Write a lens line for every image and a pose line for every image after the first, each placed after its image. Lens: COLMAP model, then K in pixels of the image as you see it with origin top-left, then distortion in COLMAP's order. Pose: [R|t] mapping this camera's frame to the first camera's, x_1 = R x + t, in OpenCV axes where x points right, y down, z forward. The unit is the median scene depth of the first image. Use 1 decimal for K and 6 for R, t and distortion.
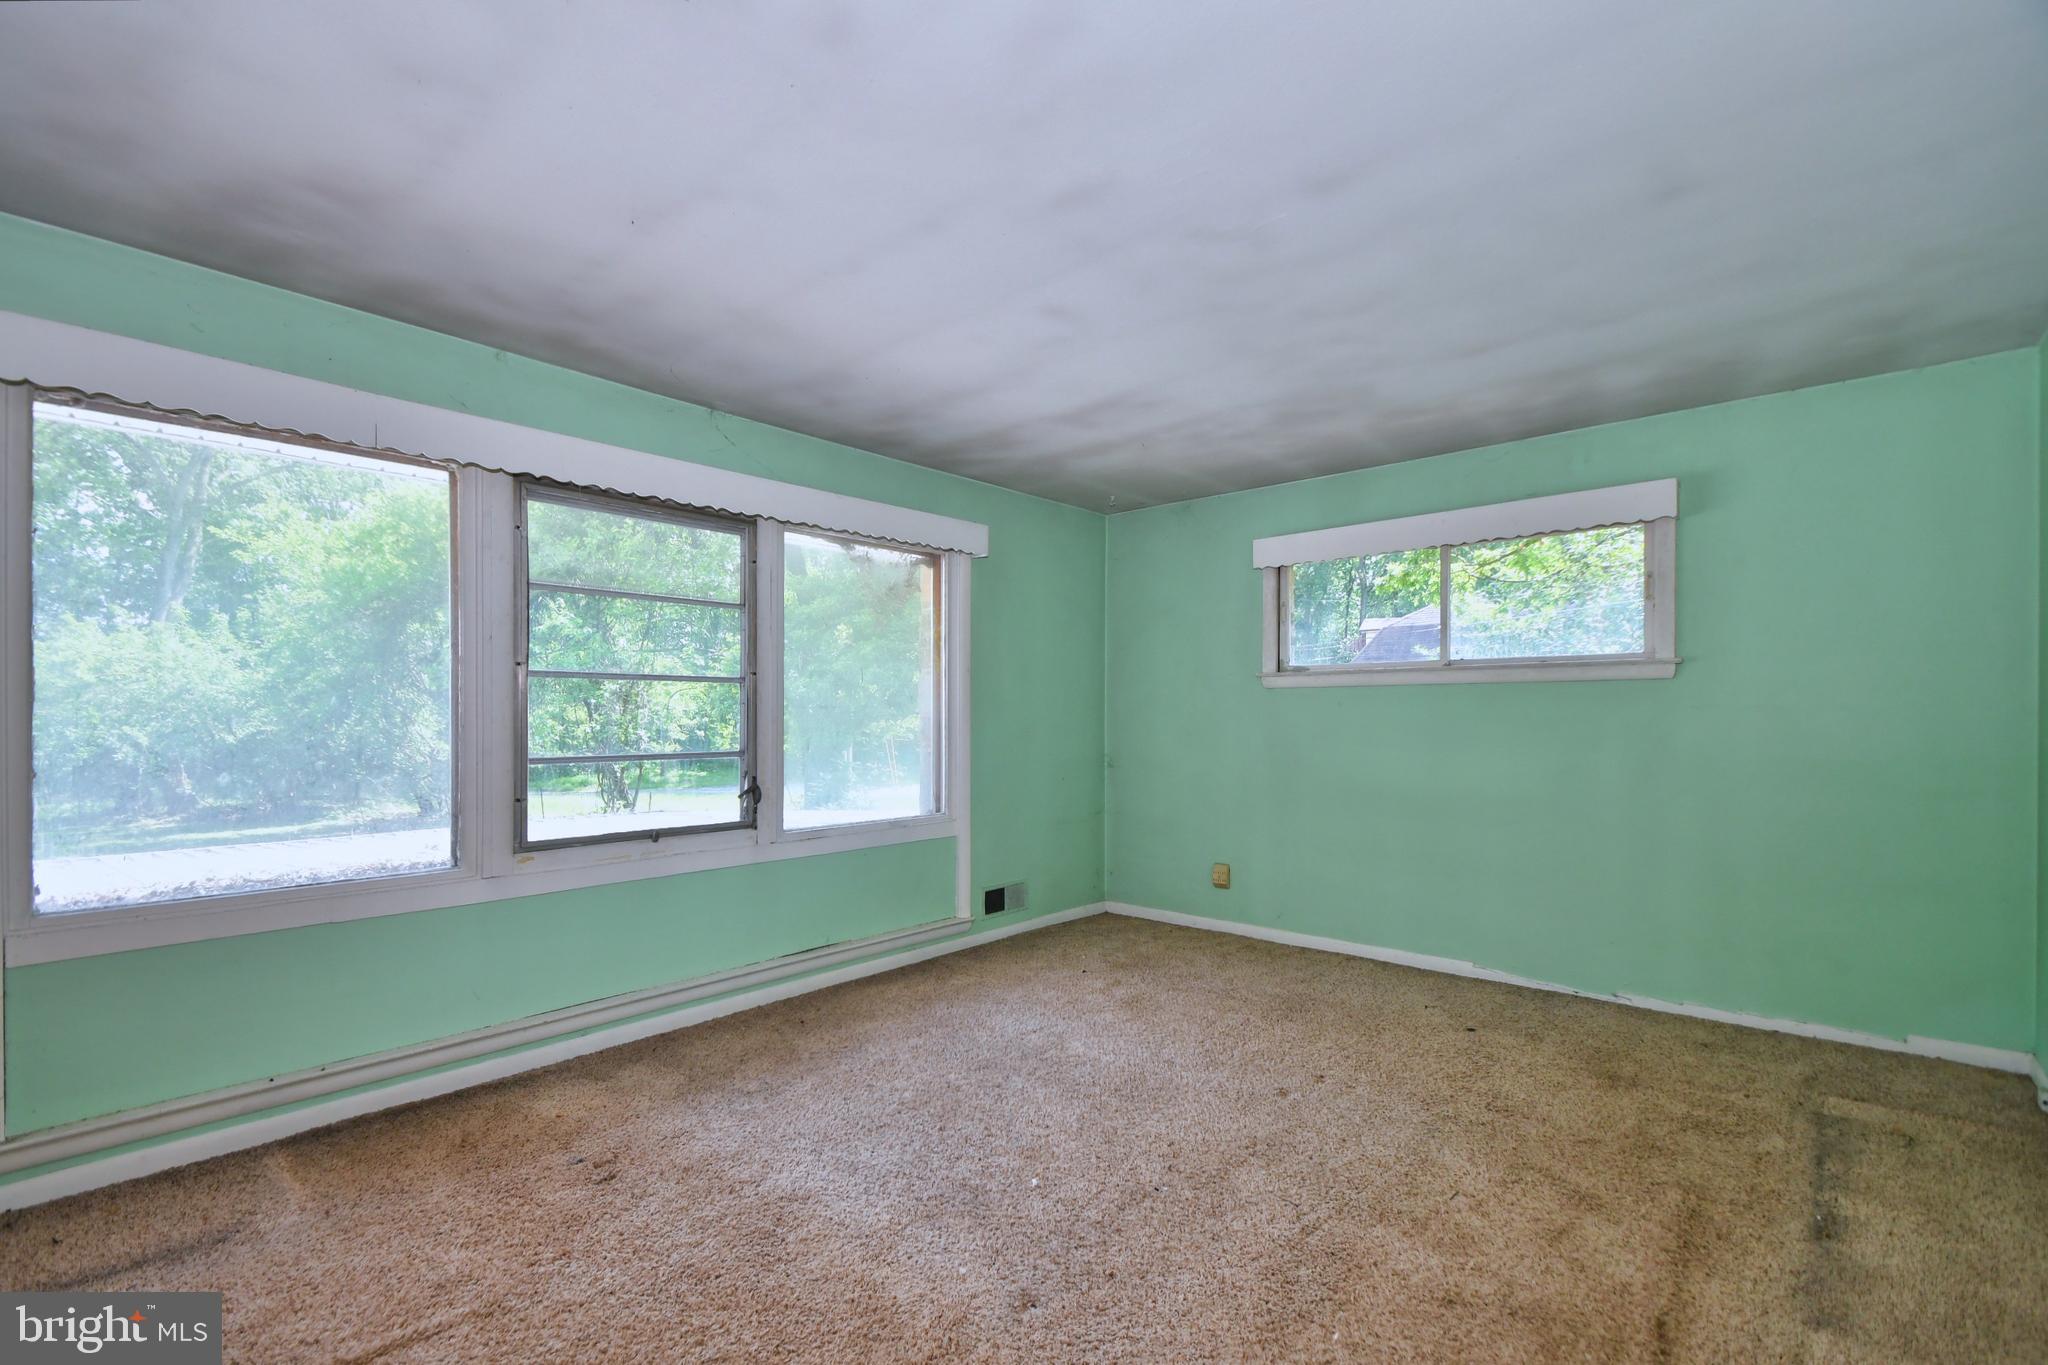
lens RADIAL K [[895.5, 0, 1002.0], [0, 895.5, 715.8], [0, 0, 1]] dist [0.026248, -0.018728]
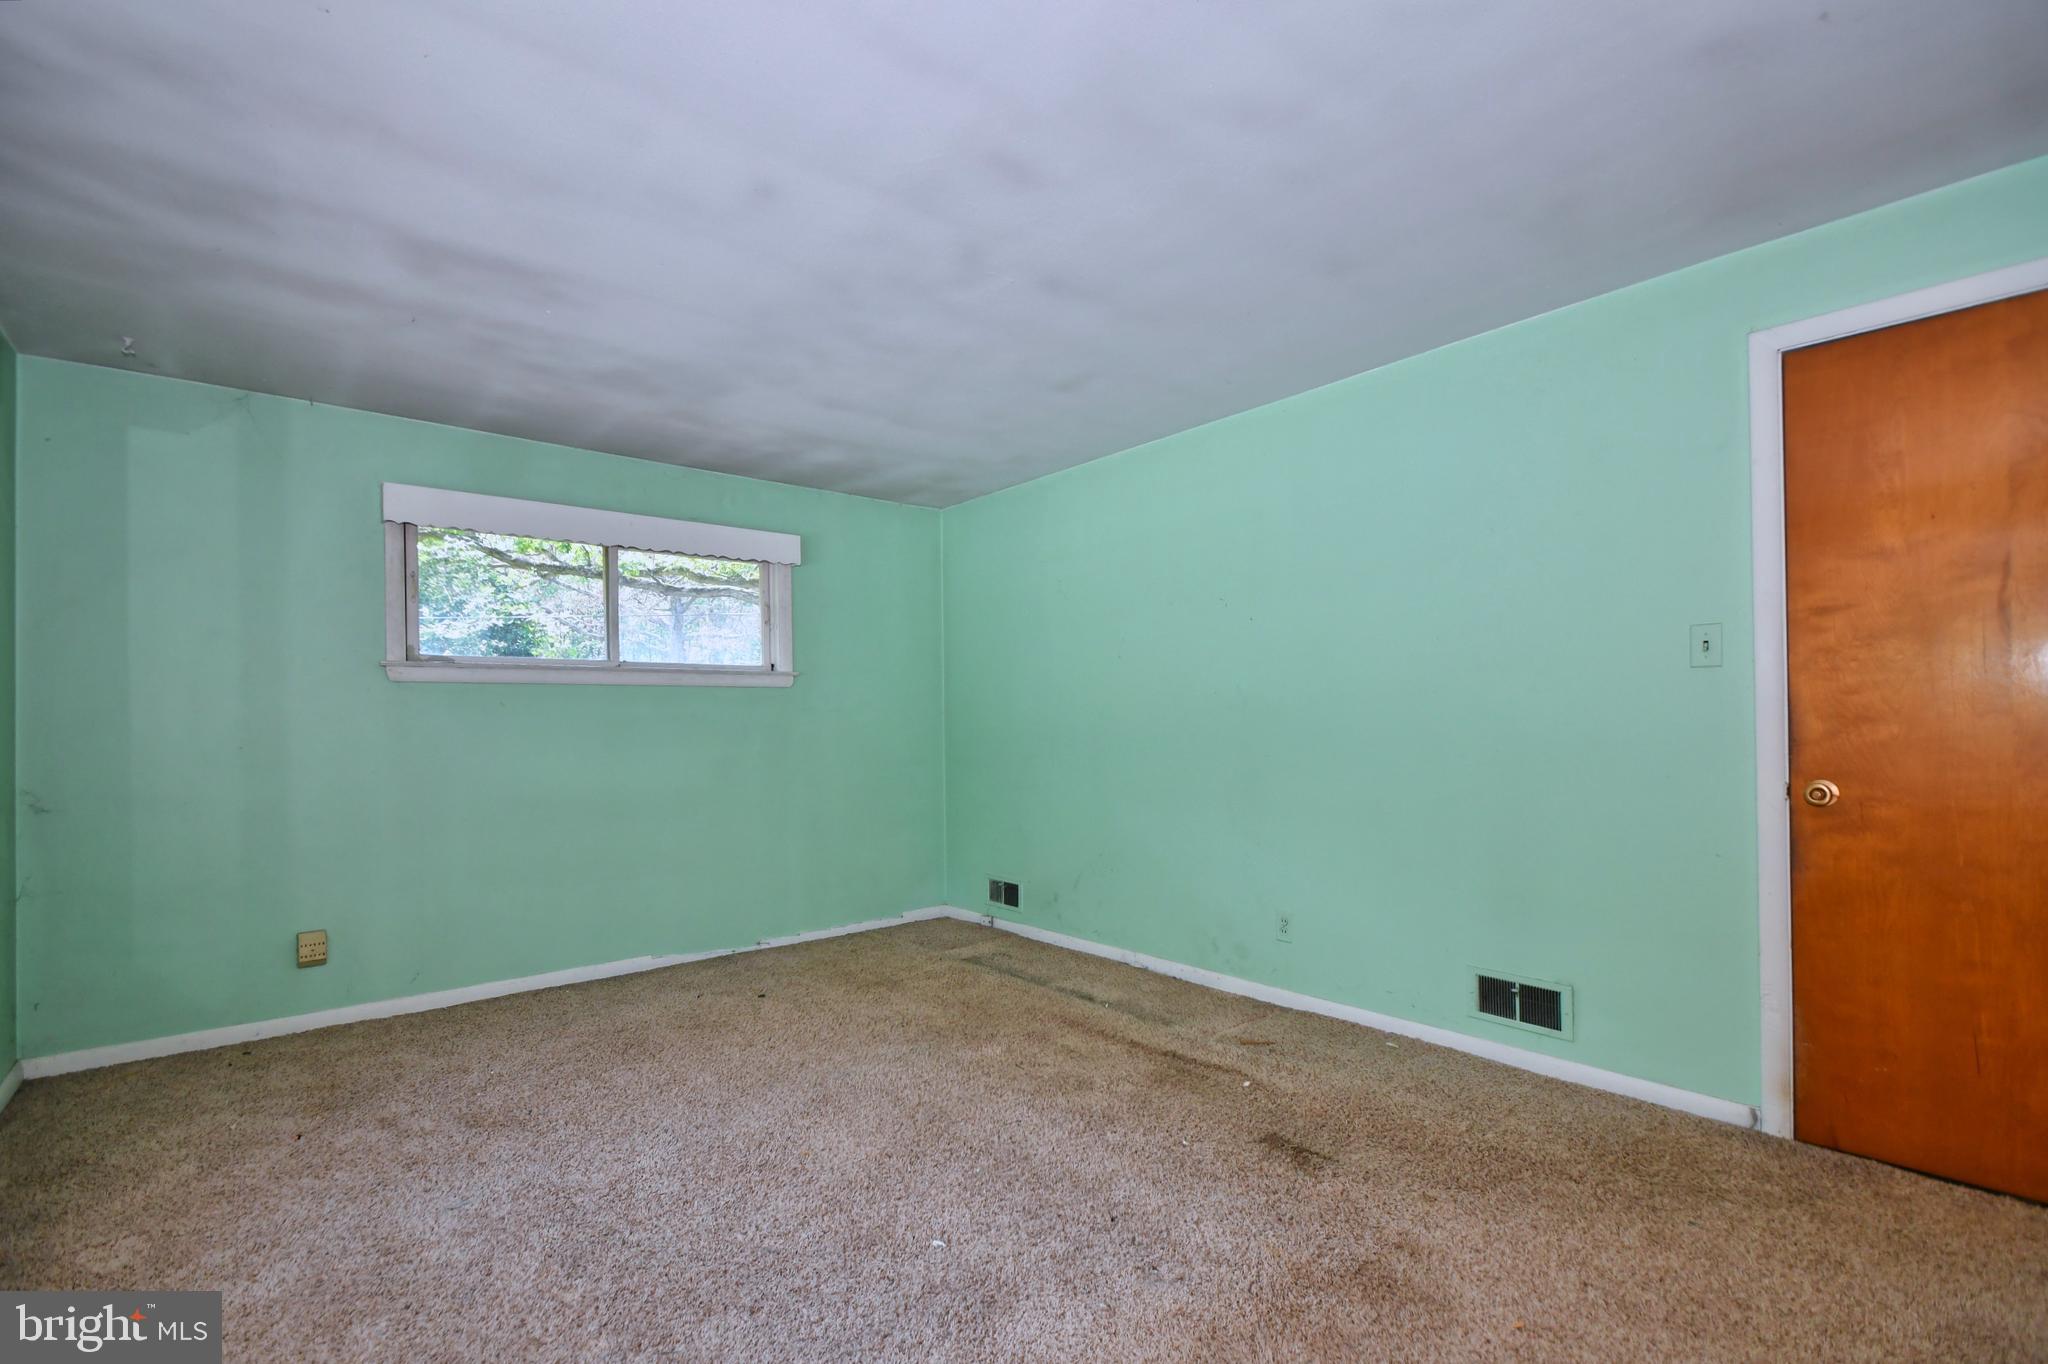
lens RADIAL K [[895.5, 0, 1002.0], [0, 895.5, 715.3], [0, 0, 1]] dist [0.026248, -0.018728]
pose [[0.160085, 0.007294, 0.987076, -0.472987], [0.012305, 0.999880, -0.009384, 0.014064], [-0.987027, 0.013648, 0.159976, 0.469791]]
